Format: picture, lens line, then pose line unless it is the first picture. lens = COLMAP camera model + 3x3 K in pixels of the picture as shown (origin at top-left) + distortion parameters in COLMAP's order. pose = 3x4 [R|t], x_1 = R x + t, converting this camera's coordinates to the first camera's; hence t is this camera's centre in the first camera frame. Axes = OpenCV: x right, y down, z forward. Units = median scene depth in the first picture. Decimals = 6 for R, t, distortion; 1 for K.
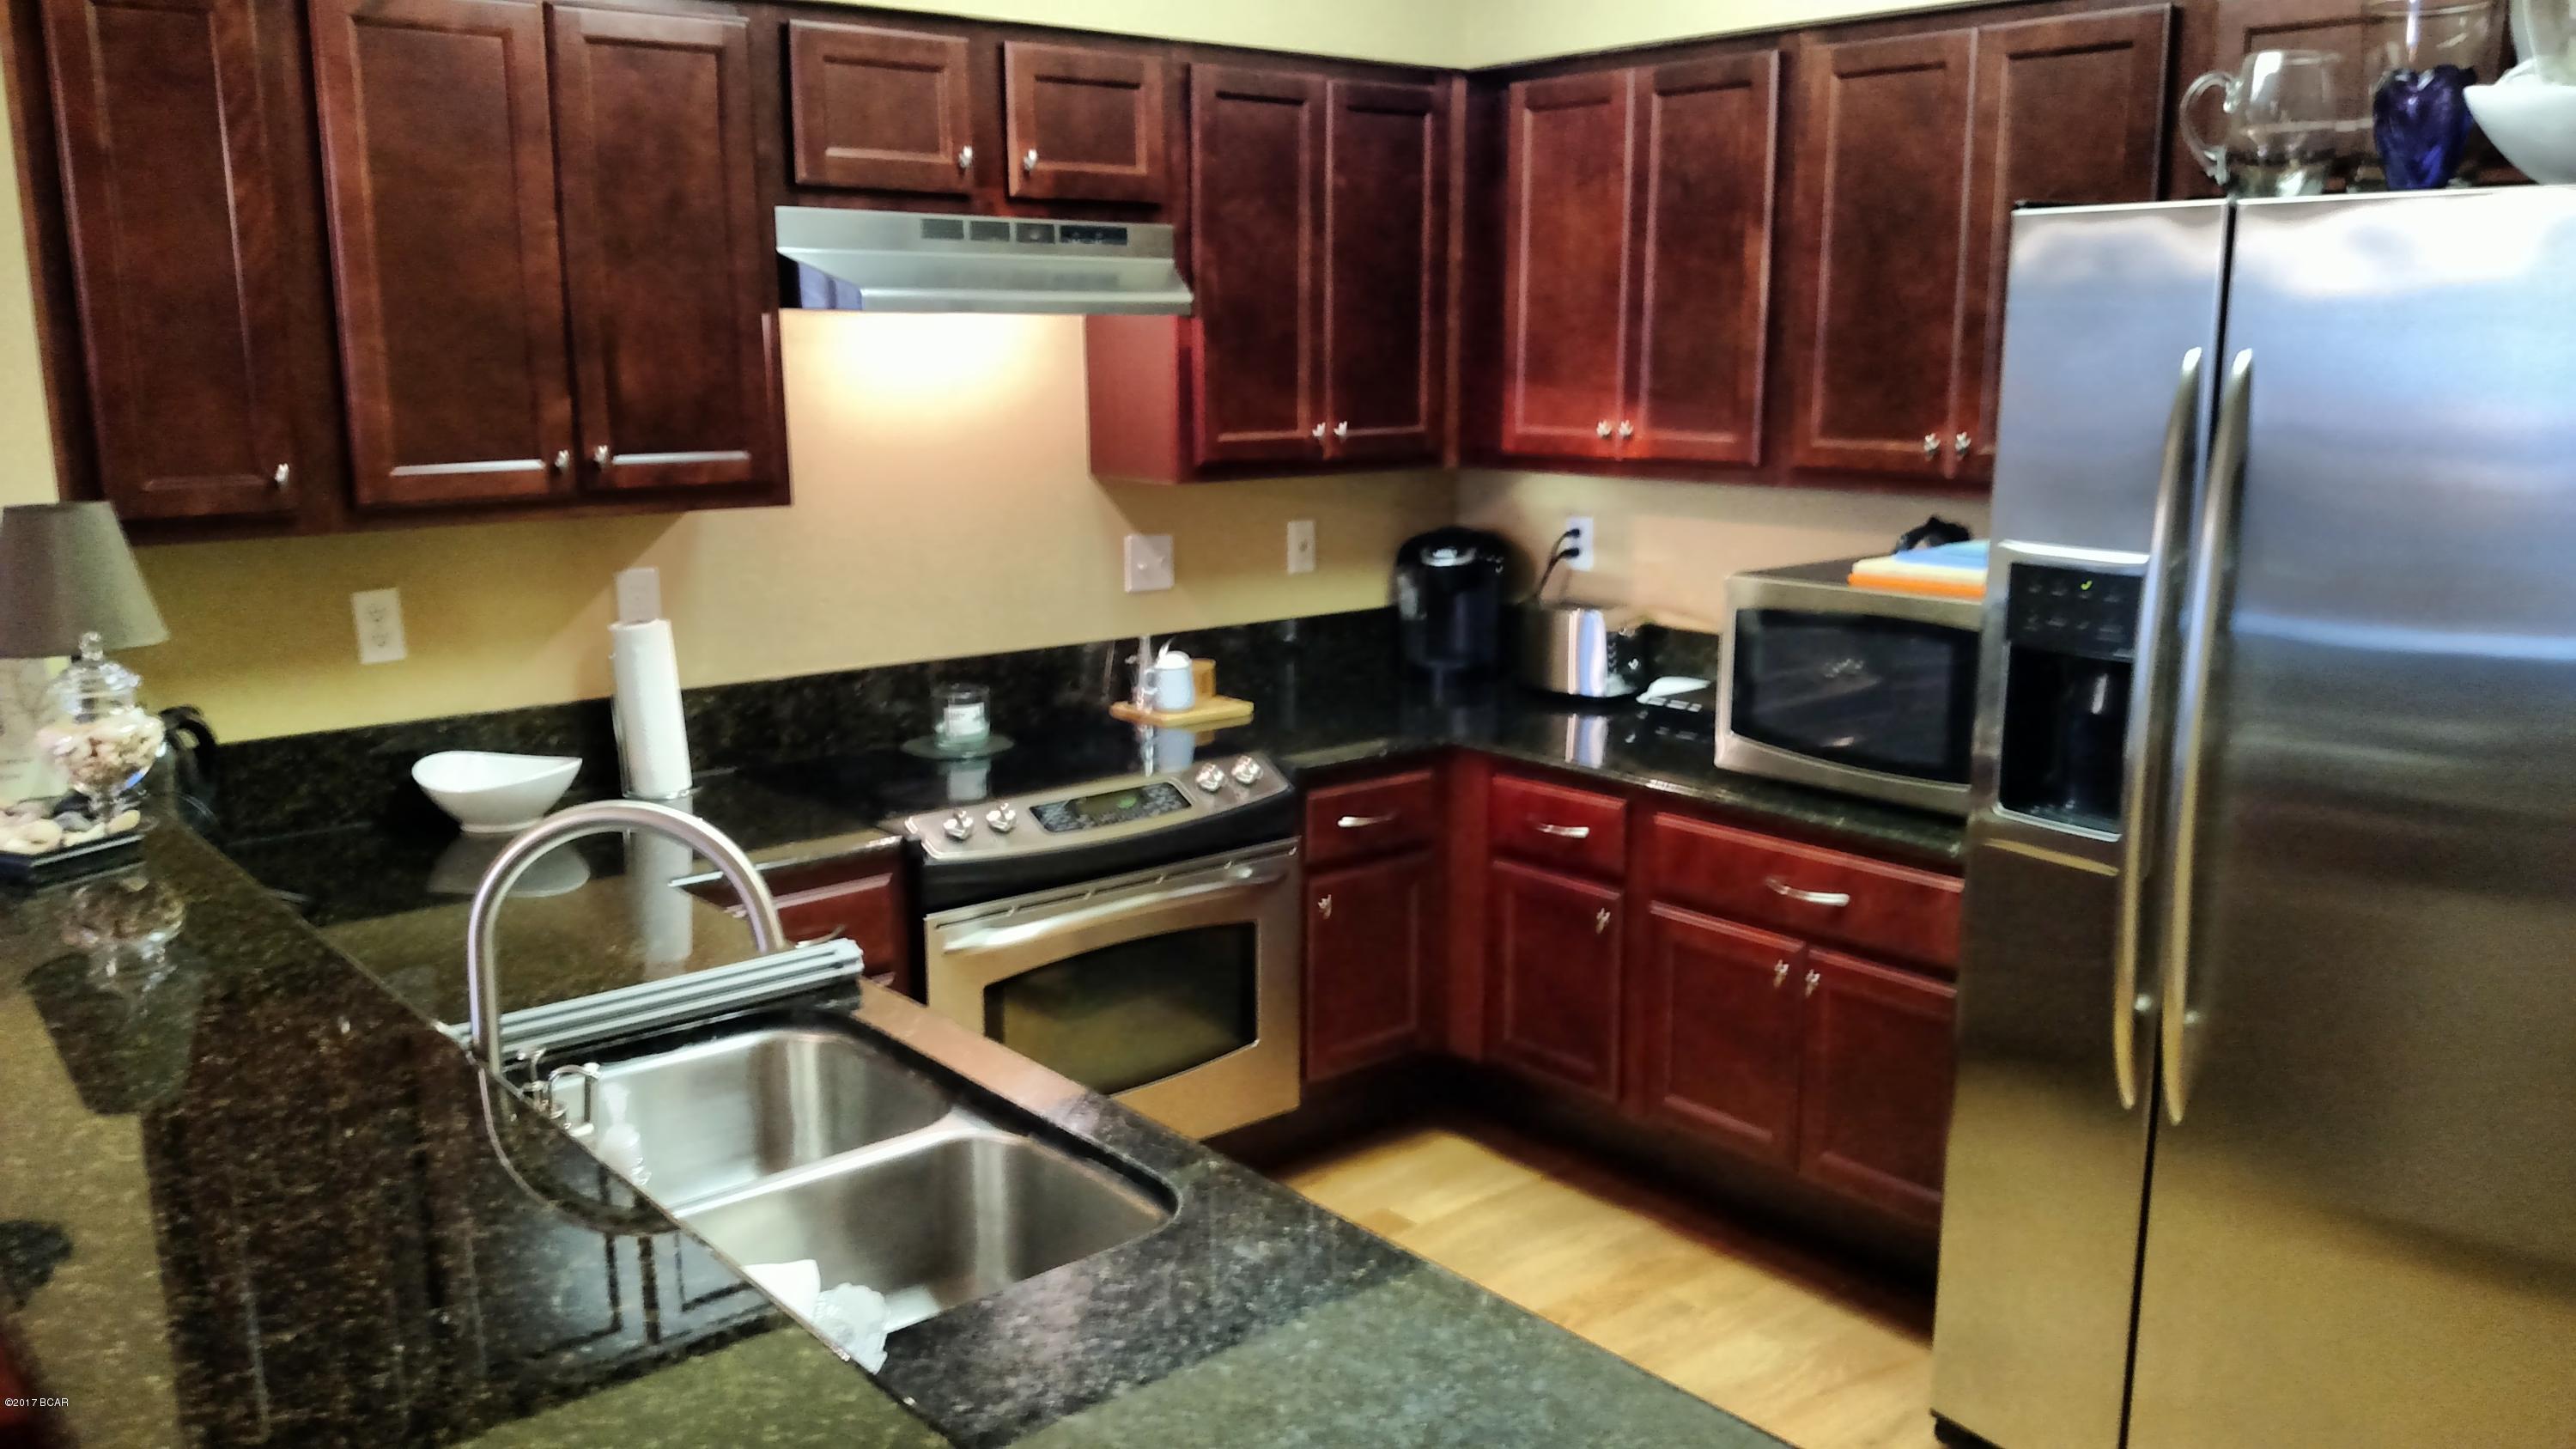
lens RADIAL K [[1998.5, 0, 1287.0], [0, 1998.5, 784.5], [0, 0, 1]] dist [0.132545, -0.169285]
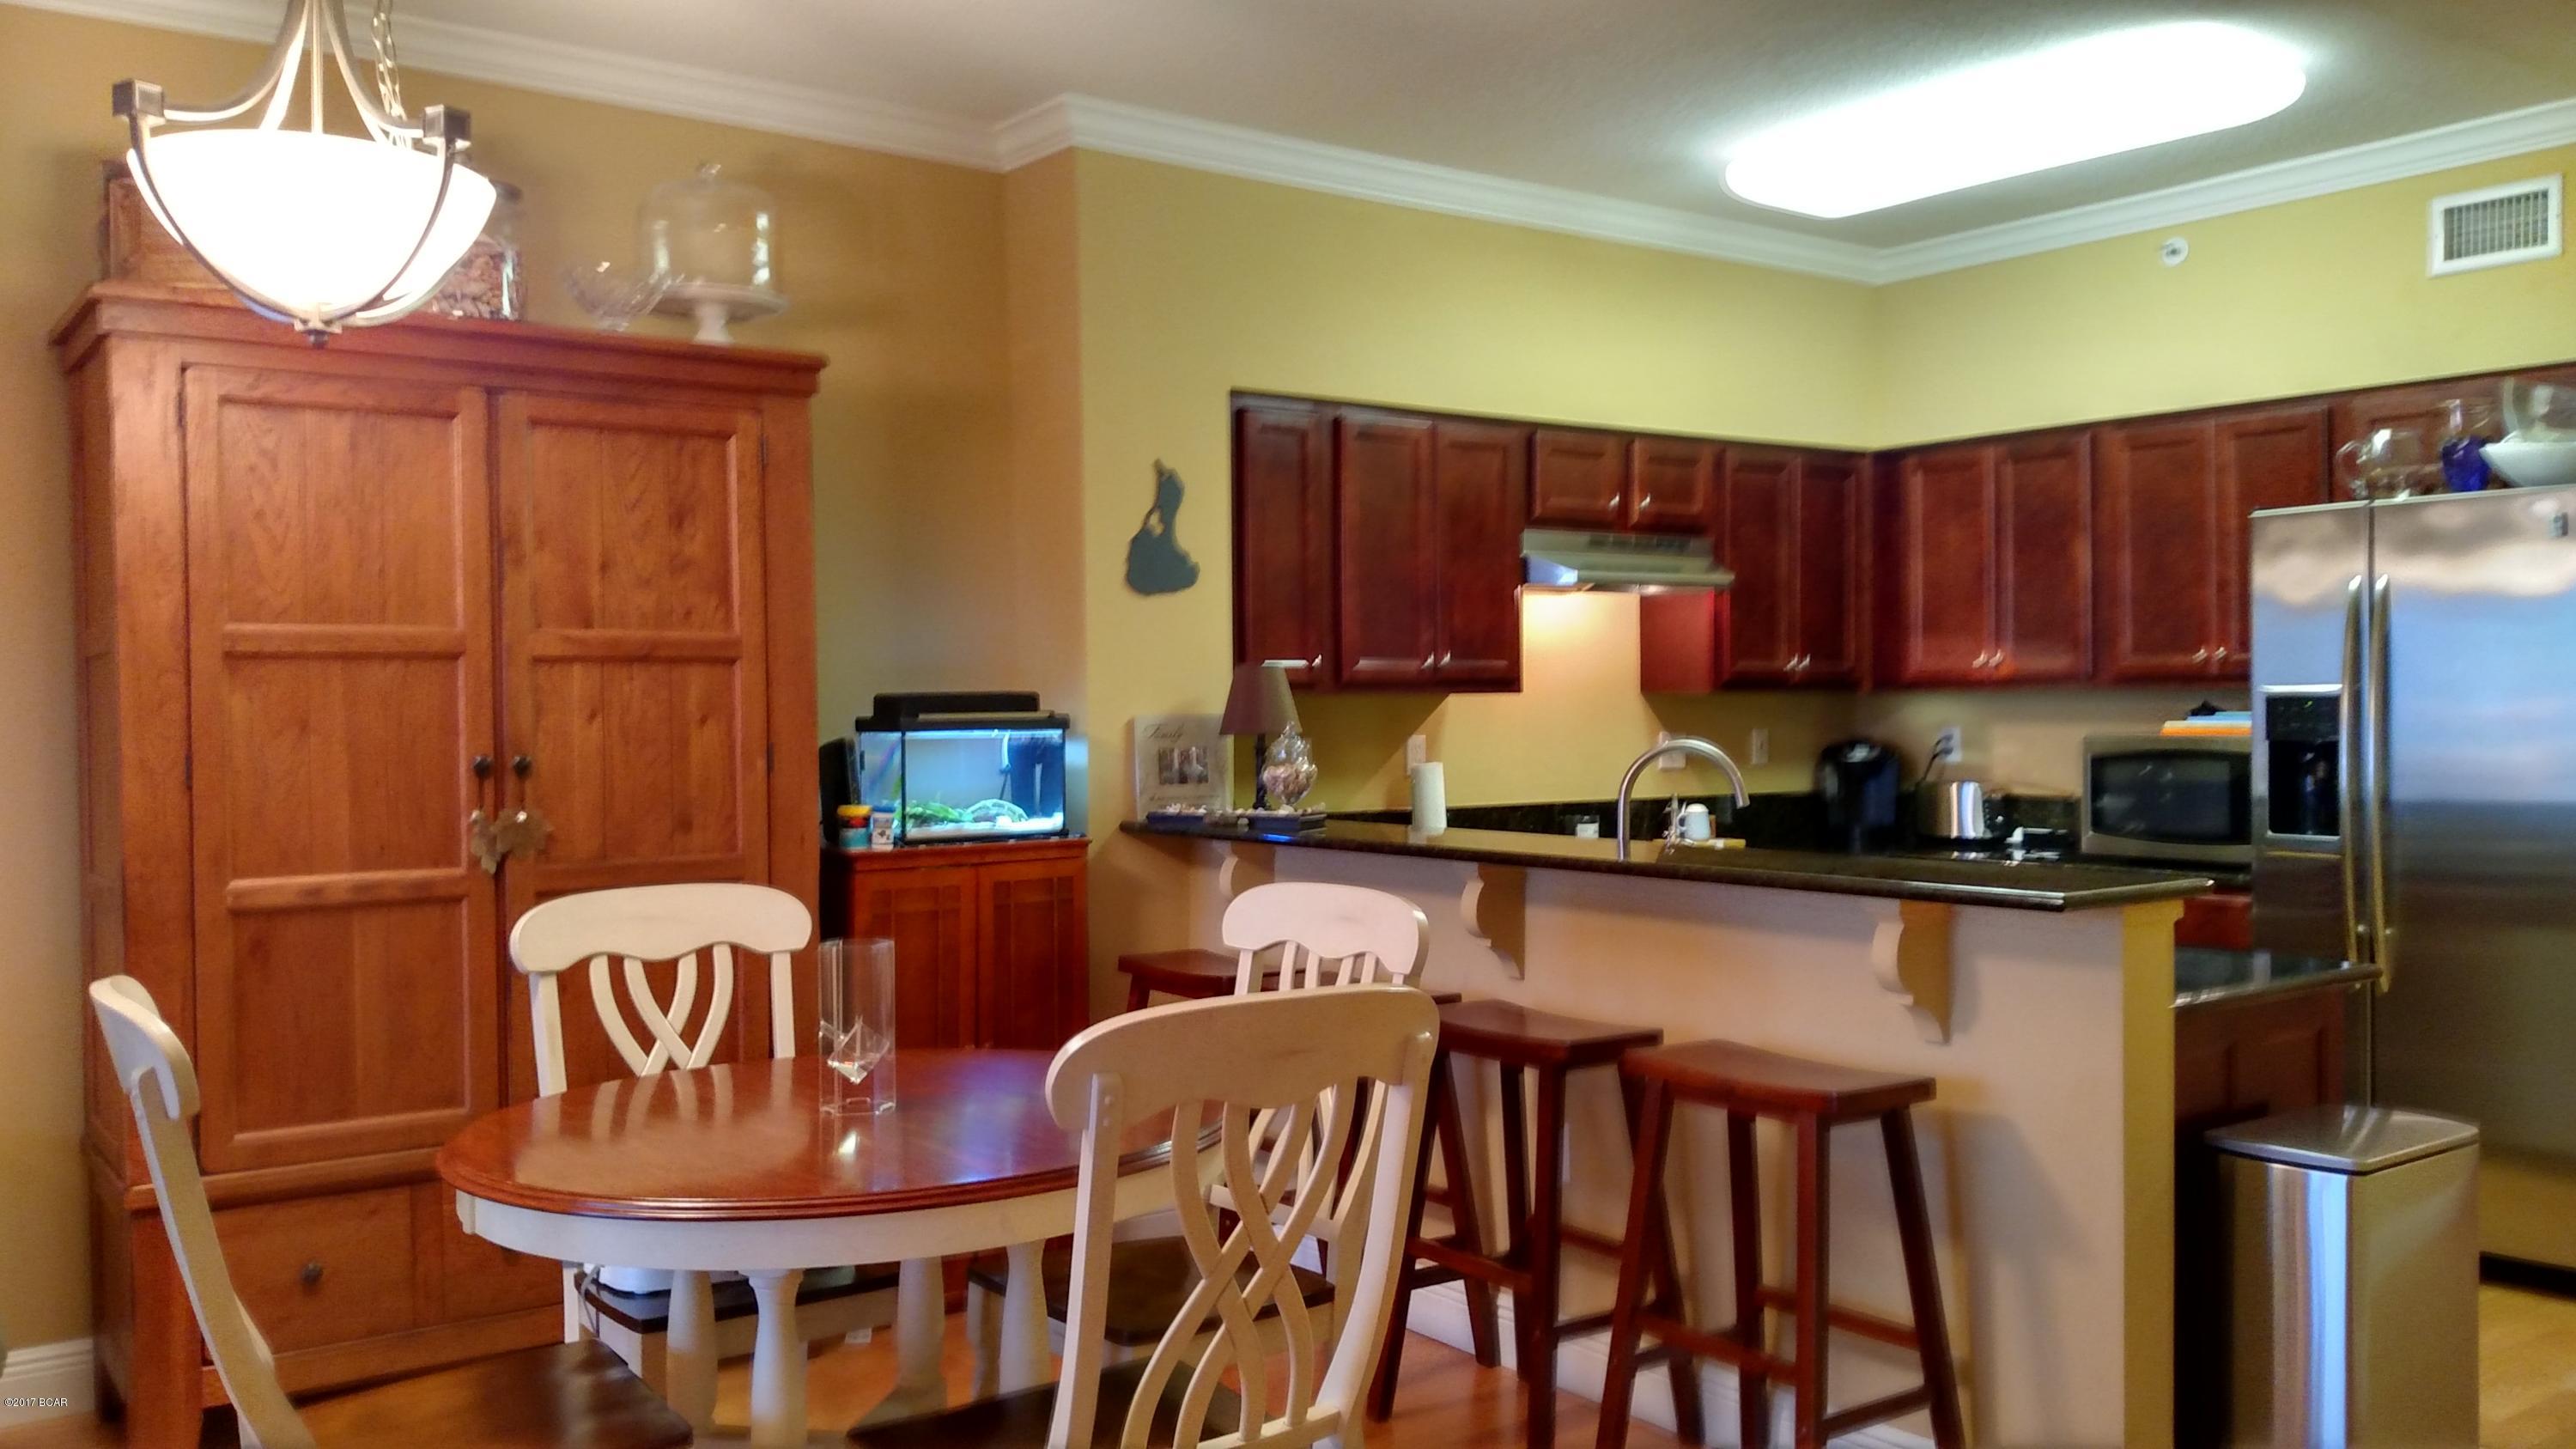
lens RADIAL K [[1998.5, 0, 1311.4], [0, 1998.5, 755.6], [0, 0, 1]] dist [0.132545, -0.169285]
pose [[0.997759, -0.002814, -0.066854, -0.299623], [-0.010375, 0.980526, -0.196115, 0.247440], [0.066103, 0.196369, 0.978299, -0.670556]]
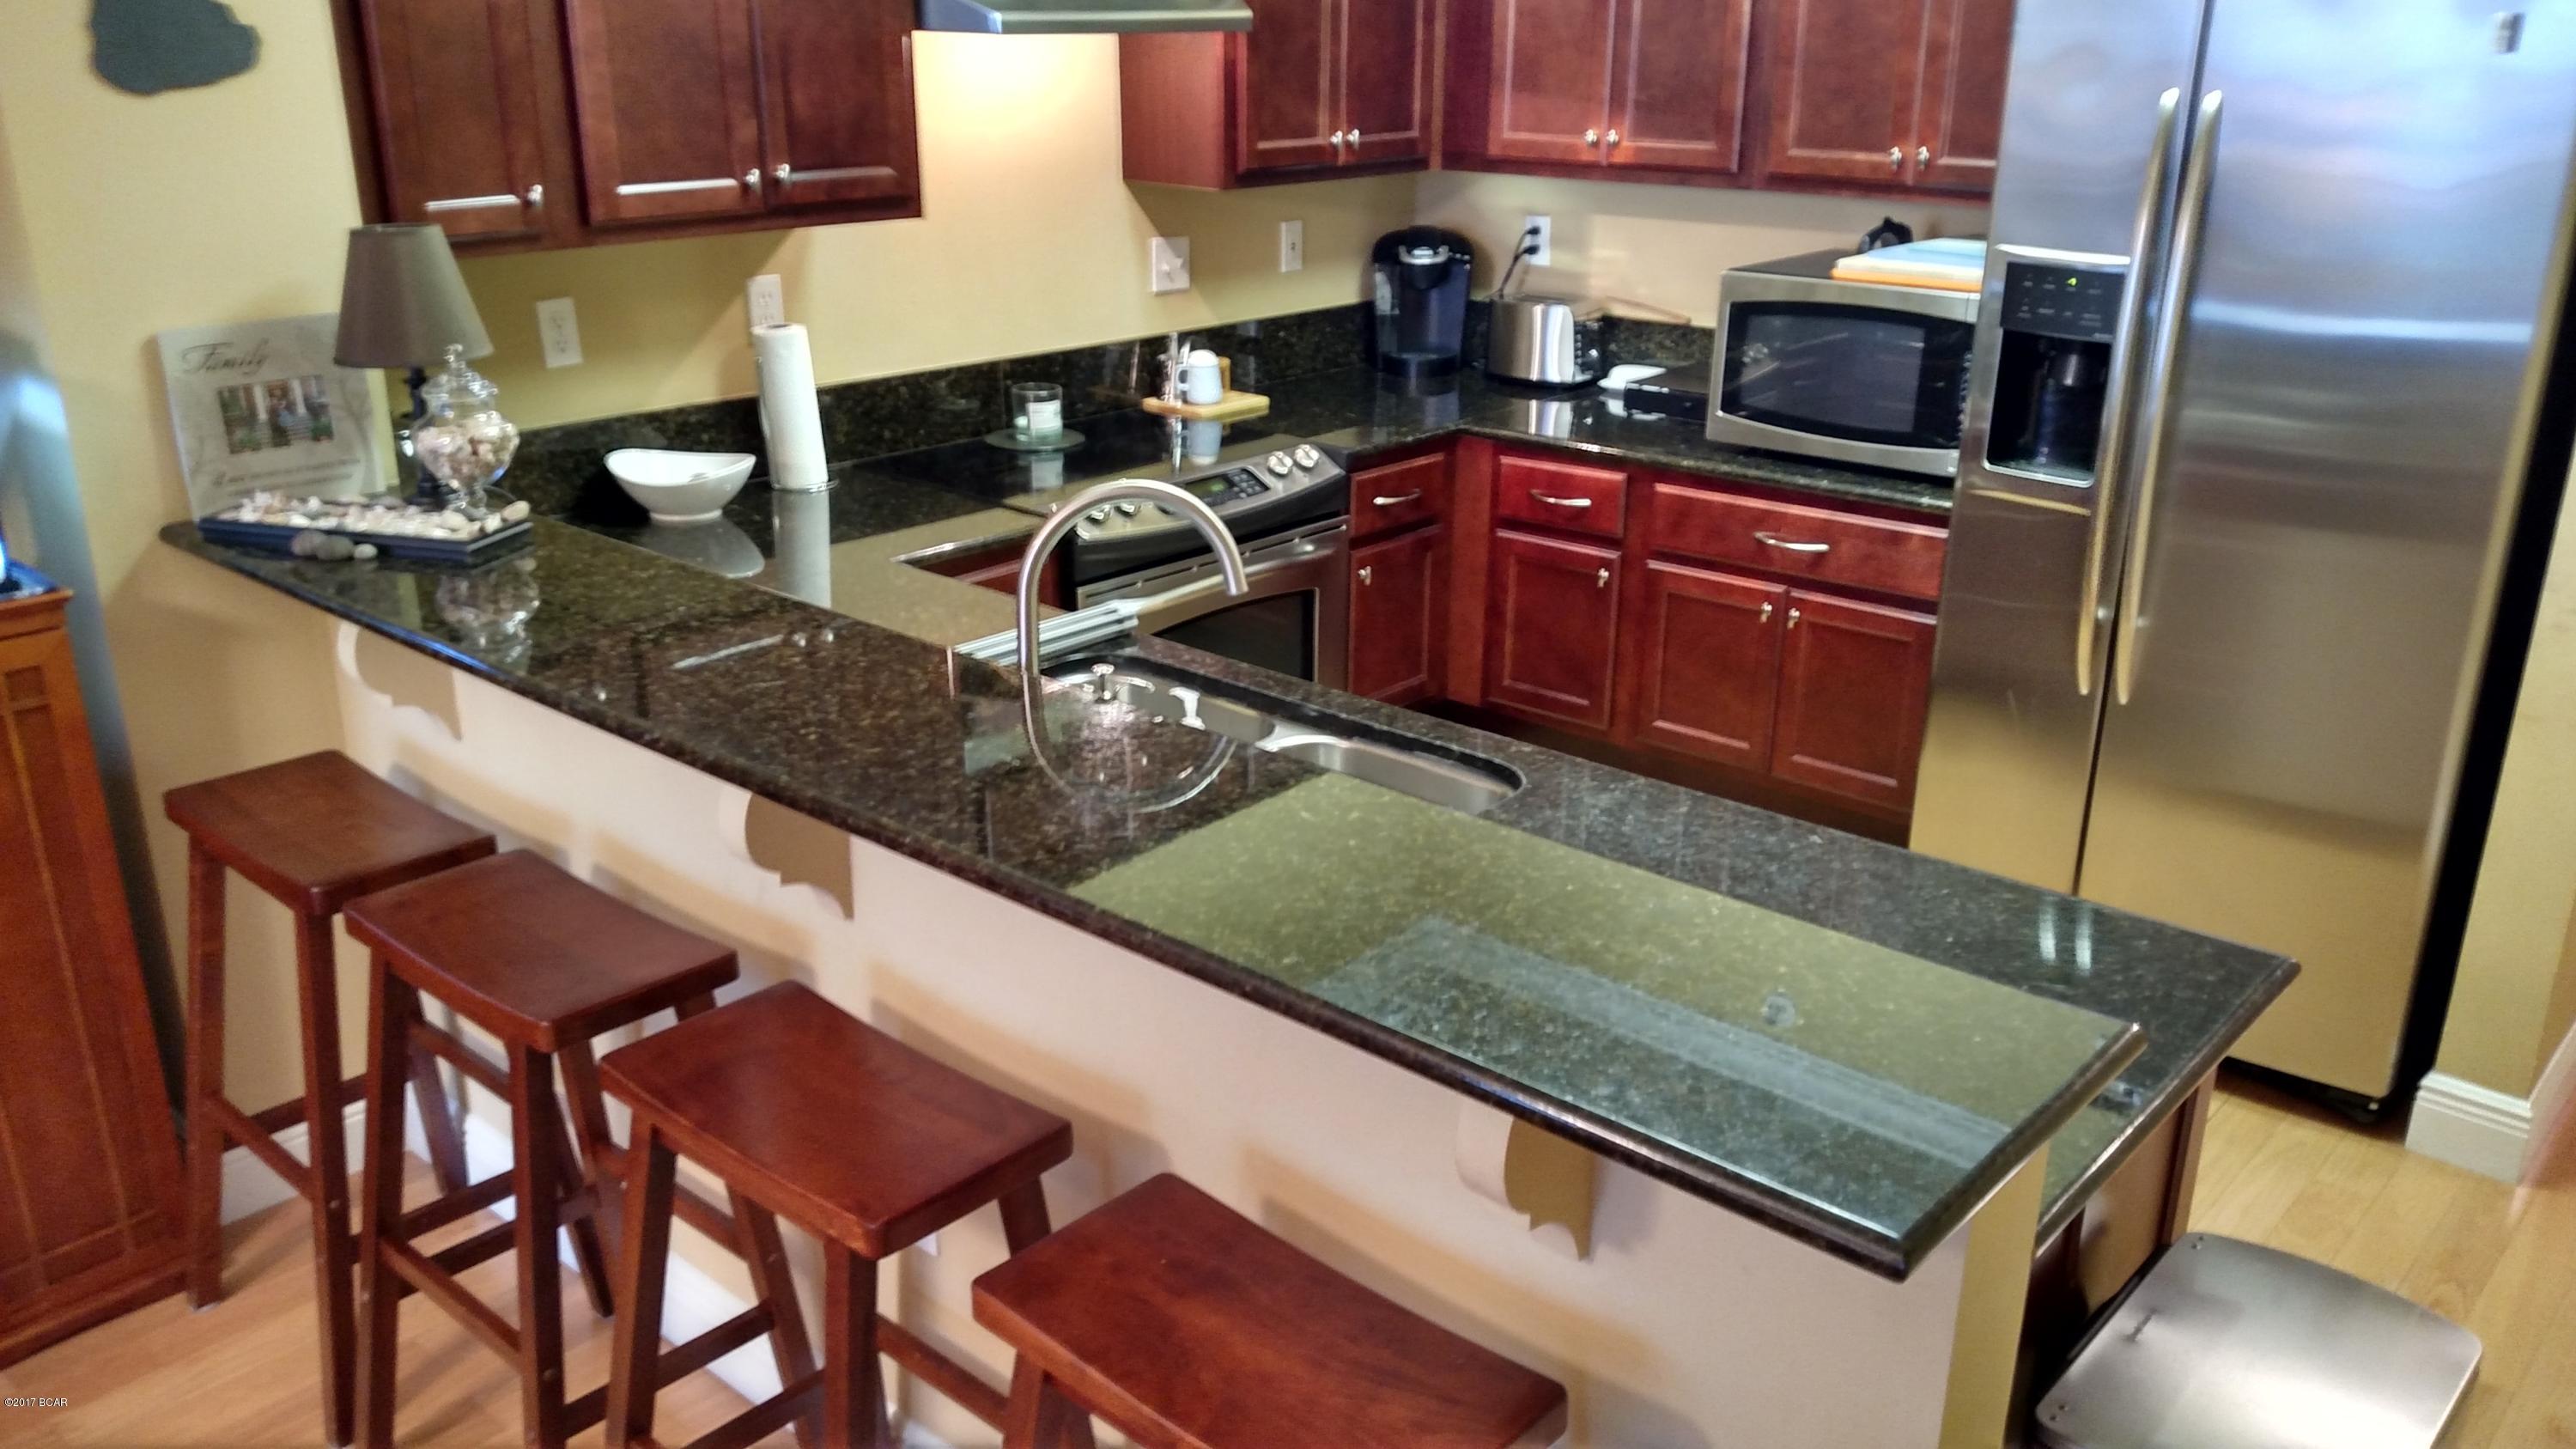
lens RADIAL K [[1998.5, 0, 1310.1], [0, 1998.5, 775.1], [0, 0, 1]] dist [0.132545, -0.169285]
pose [[0.987009, -0.047719, 0.153412, -0.212879], [0.024695, 0.988586, 0.148621, 0.003653], [-0.158753, -0.142902, 0.976922, -0.148451]]
